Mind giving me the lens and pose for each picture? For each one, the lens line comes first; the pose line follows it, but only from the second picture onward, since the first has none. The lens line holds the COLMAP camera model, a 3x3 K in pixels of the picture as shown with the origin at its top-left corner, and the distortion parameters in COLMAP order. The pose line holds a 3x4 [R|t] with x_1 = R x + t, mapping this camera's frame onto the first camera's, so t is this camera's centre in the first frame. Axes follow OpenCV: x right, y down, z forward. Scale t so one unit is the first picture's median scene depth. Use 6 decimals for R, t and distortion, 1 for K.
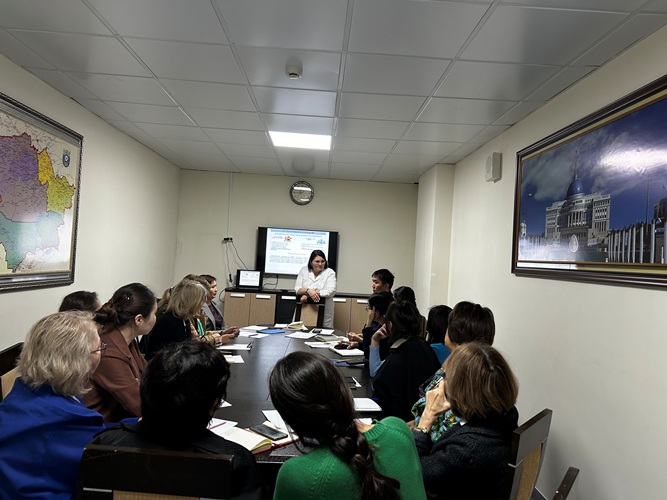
lens RADIAL K [[498.9, 0, 338.6], [0, 498.9, 252.6], [0, 0, 1]] dist [0.046694, -0.048454]
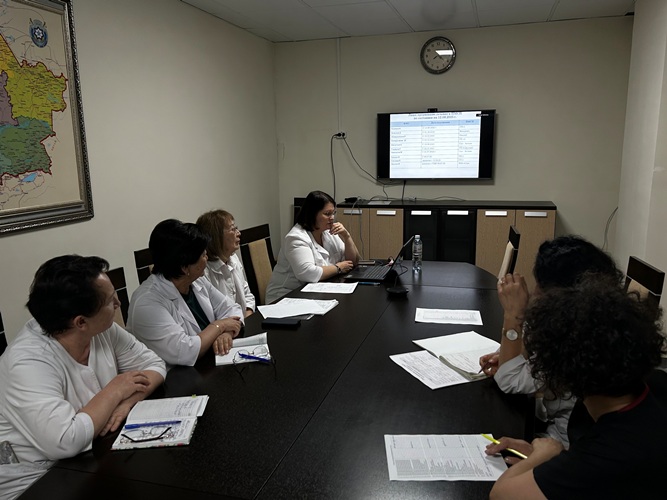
lens RADIAL K [[542.3, 0, 337.7], [0, 542.3, 255.5], [0, 0, 1]] dist [0.040324, -0.038678]
pose [[0.946645, -0.008617, -0.322164, 0.047172], [0.073621, 0.978992, 0.190143, -0.007503], [0.313757, -0.203716, 0.927392, 0.314238]]
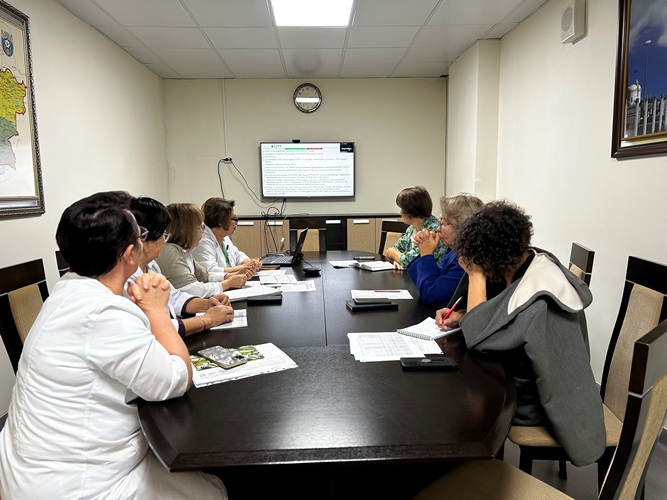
lens RADIAL K [[498.9, 0, 331.1], [0, 498.9, 259.9], [0, 0, 1]] dist [0.046694, -0.048454]
pose [[0.997567, -0.068355, -0.013705, -0.060100], [0.069631, 0.986582, 0.147671, 0.040091], [0.003427, -0.148266, 0.988942, 0.173874]]
